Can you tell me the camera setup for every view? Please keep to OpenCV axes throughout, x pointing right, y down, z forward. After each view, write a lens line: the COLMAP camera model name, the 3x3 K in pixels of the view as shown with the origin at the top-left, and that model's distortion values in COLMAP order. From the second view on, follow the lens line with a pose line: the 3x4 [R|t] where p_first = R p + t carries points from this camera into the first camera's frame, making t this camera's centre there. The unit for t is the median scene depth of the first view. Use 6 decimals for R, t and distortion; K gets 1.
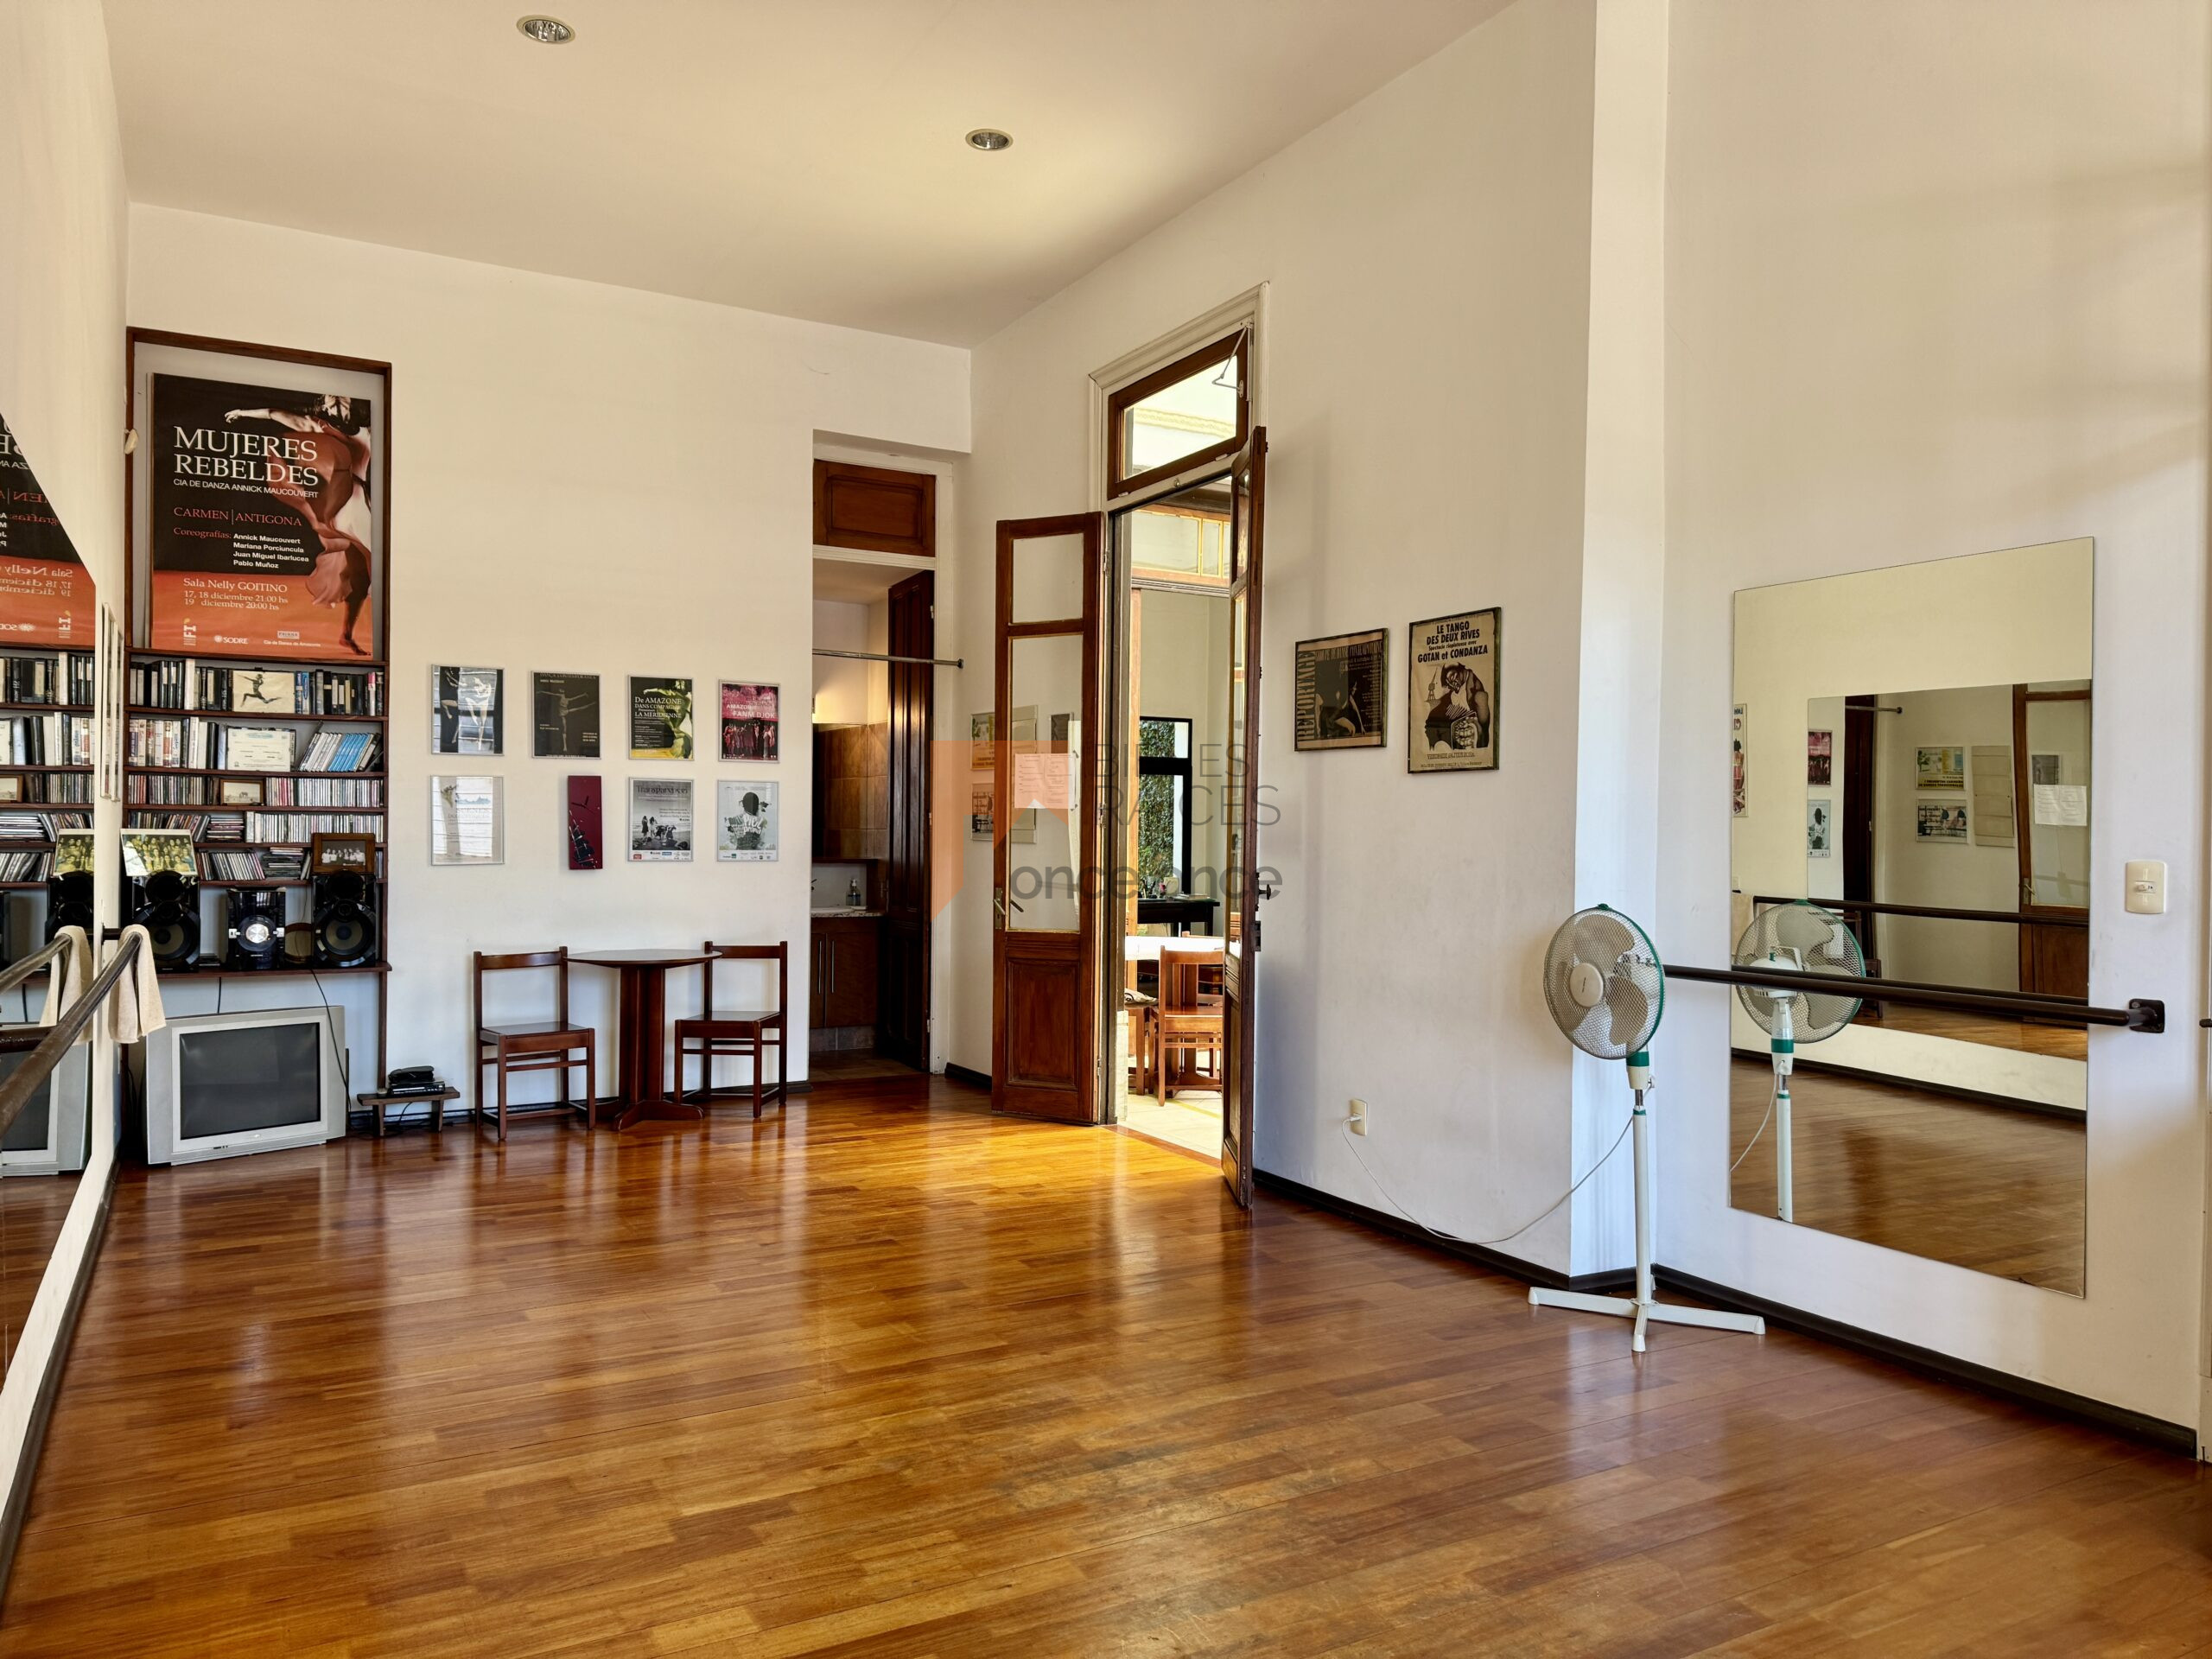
lens RADIAL K [[1543.9, 0, 1110.3], [0, 1543.9, 823.6], [0, 0, 1]] dist [0.027111, -0.035736]
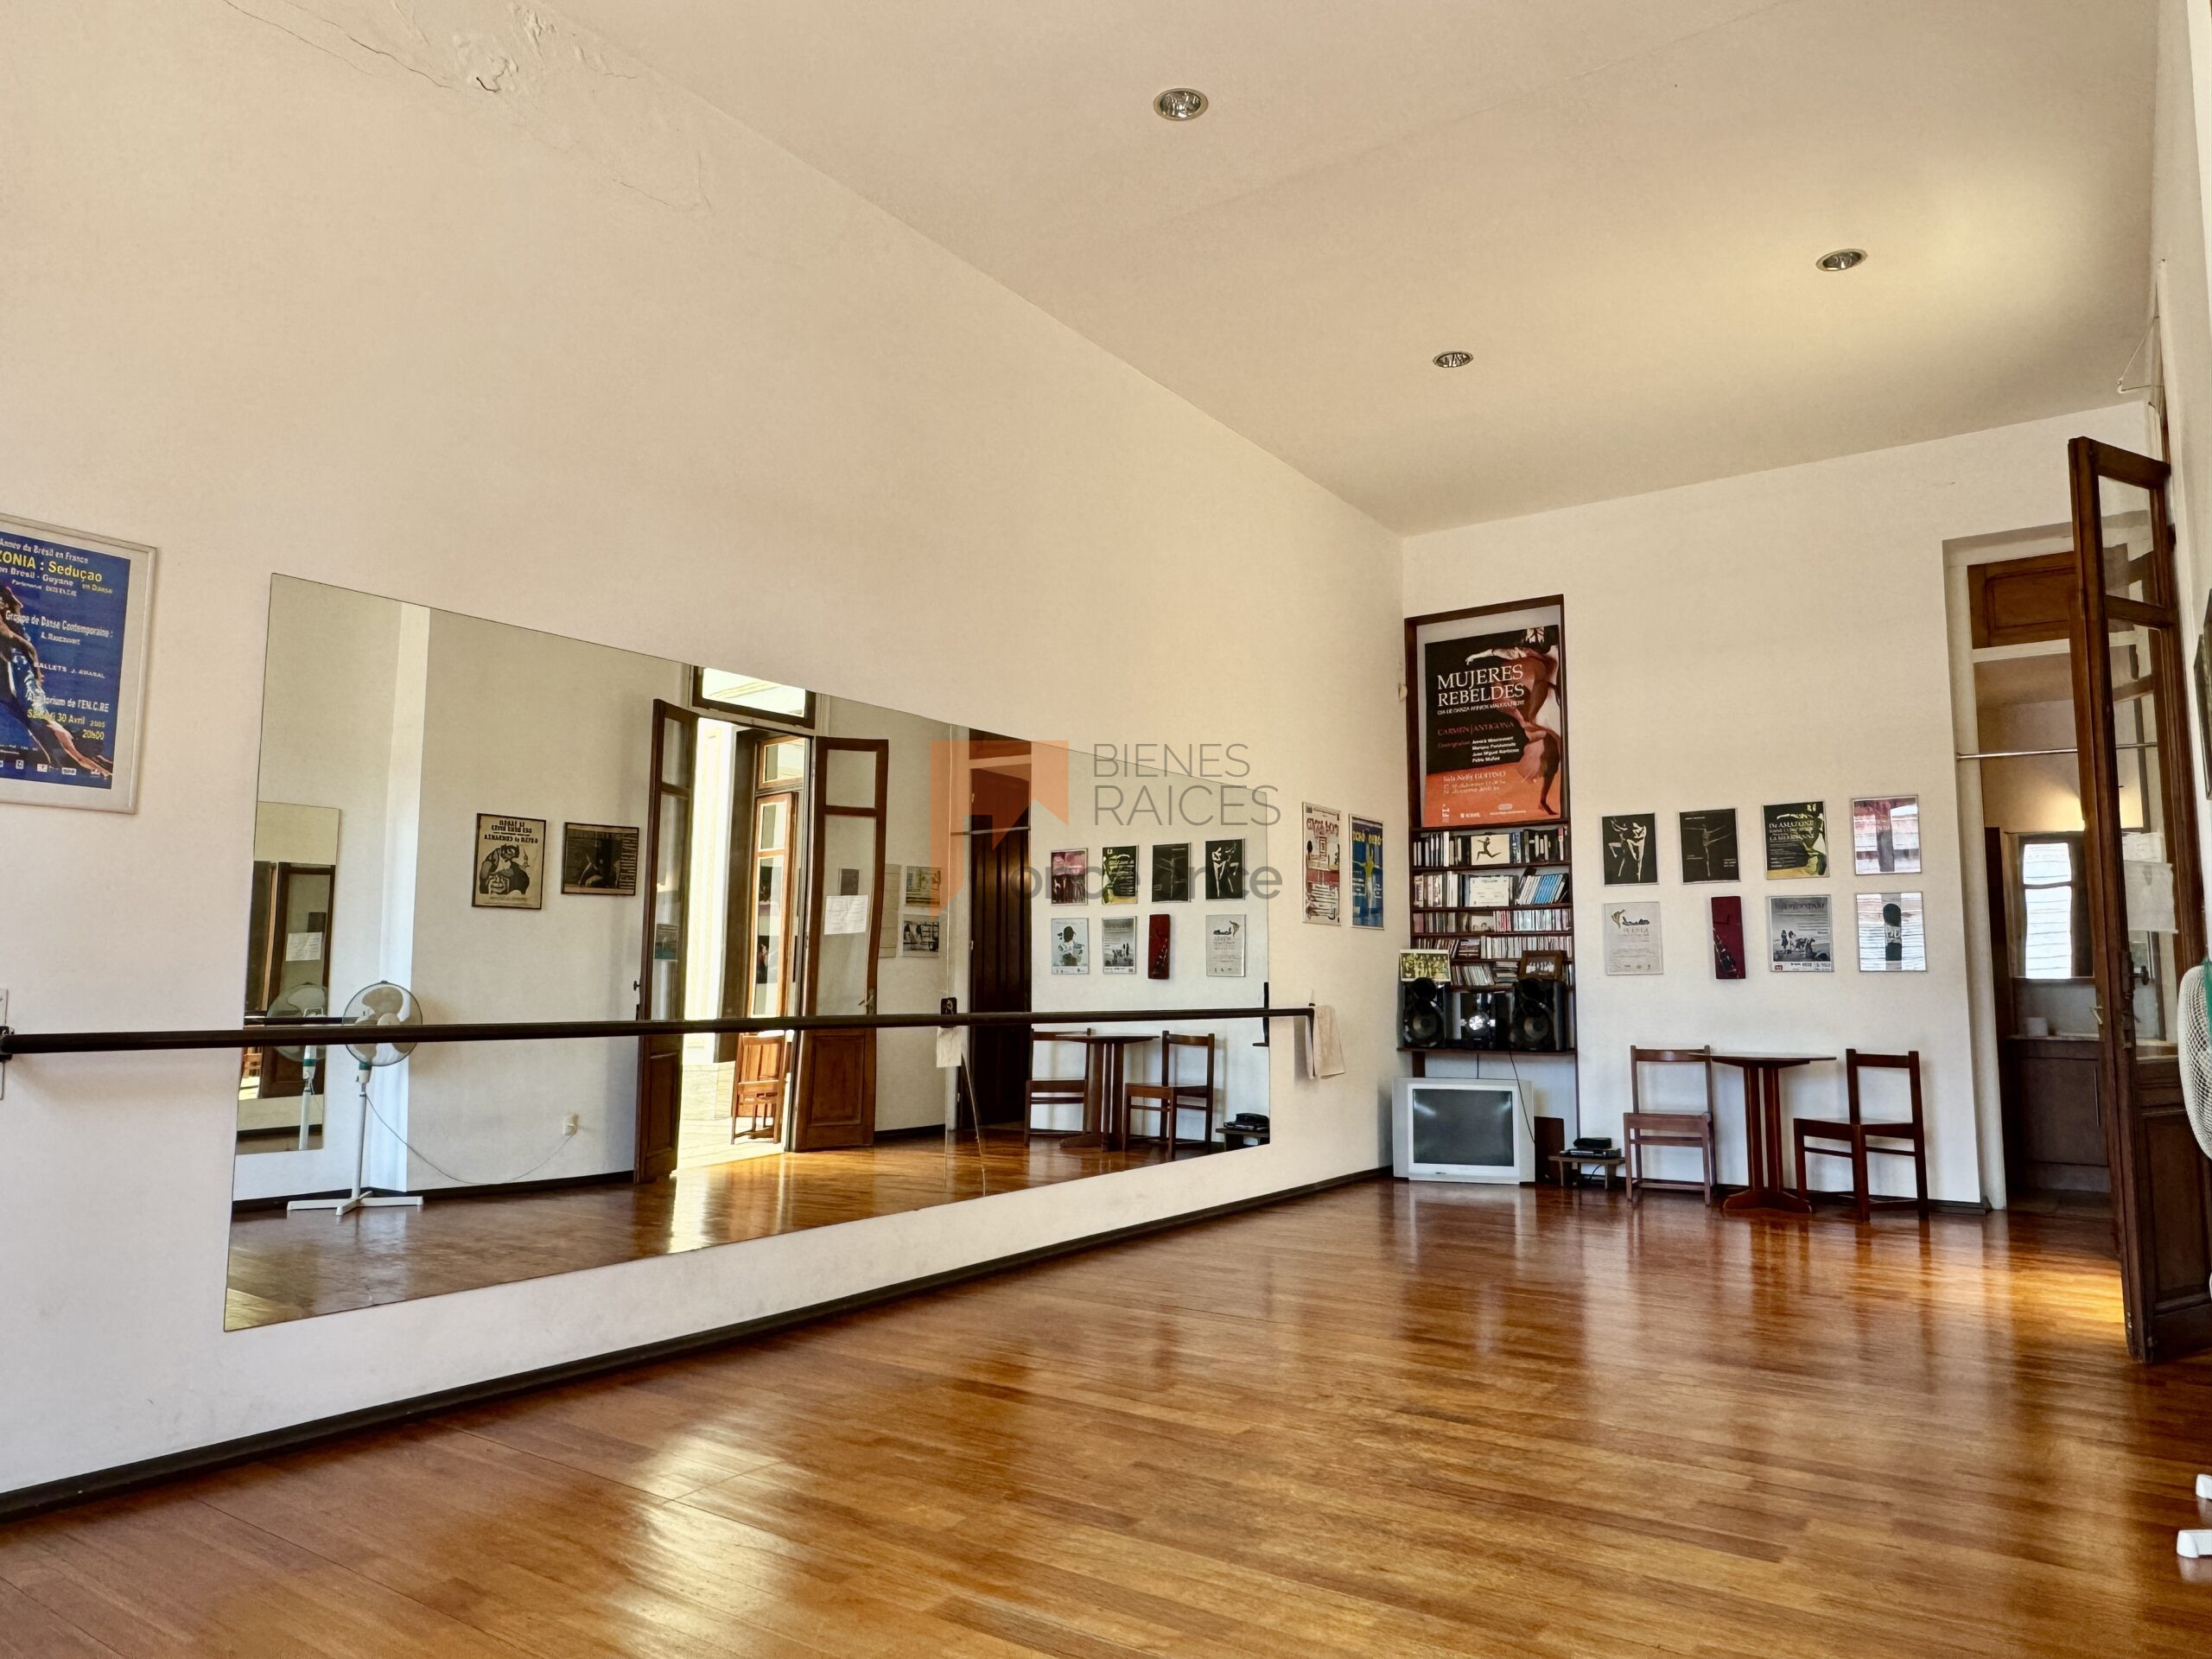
lens RADIAL K [[1442.2, 0, 1124.1], [0, 1442.2, 818.1], [0, 0, 1]] dist [0.044711, -0.000180]
pose [[0.447362, -0.112260, -0.887279, 0.450198], [0.008589, 0.992585, -0.121253, 0.040527], [0.894312, 0.046623, 0.445009, 0.125012]]
